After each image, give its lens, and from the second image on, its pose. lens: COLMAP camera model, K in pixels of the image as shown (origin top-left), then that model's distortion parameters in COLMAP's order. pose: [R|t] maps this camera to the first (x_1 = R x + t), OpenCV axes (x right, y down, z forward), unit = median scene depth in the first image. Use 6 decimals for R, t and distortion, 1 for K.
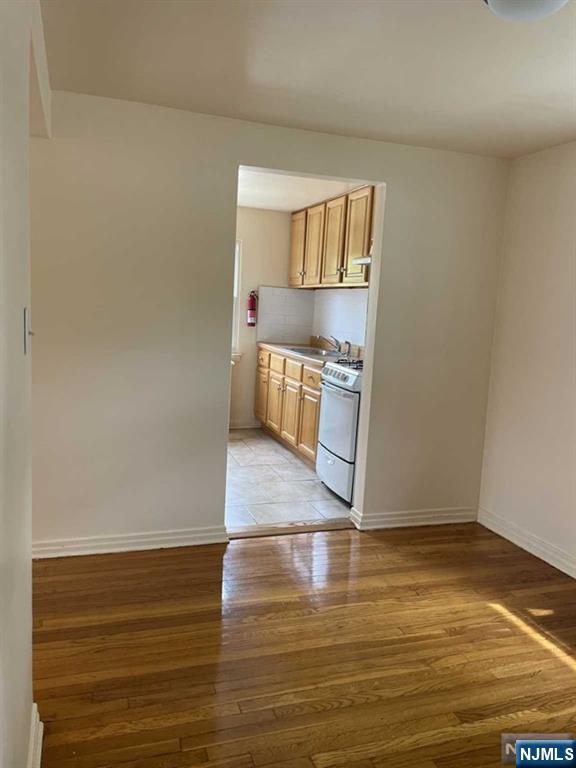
lens RADIAL K [[571.4, 0, 288.0], [0, 571.4, 384.0], [0, 0, 1]] dist [0.094149, -0.105176]
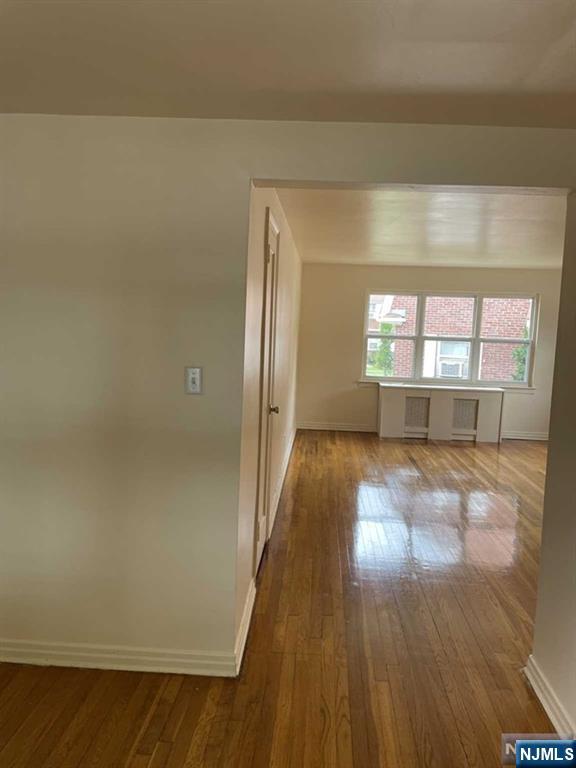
lens RADIAL K [[573.1, 0, 286.2], [0, 573.1, 382.4], [0, 0, 1]] dist [0.090758, -0.106214]
pose [[-0.374167, 0.021850, -0.927104, 0.440323], [-0.175880, 0.979906, 0.094077, -0.130031], [0.910530, 0.198260, -0.362805, 0.839710]]
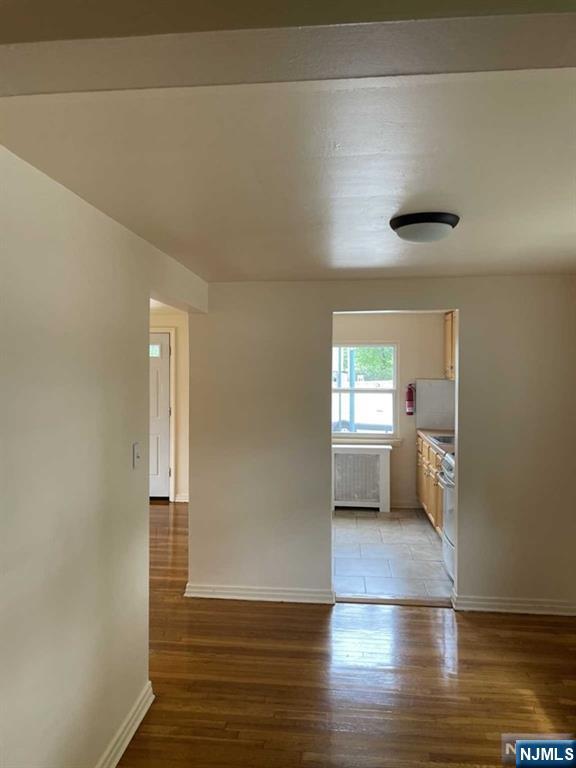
lens RADIAL K [[571.4, 0, 288.0], [0, 571.4, 384.0], [0, 0, 1]] dist [0.094149, -0.105176]
pose [[0.909465, -0.037895, -0.414050, 0.349416], [-0.012498, 0.992896, -0.118325, -0.048176], [0.415593, 0.112787, 0.902531, -0.223528]]
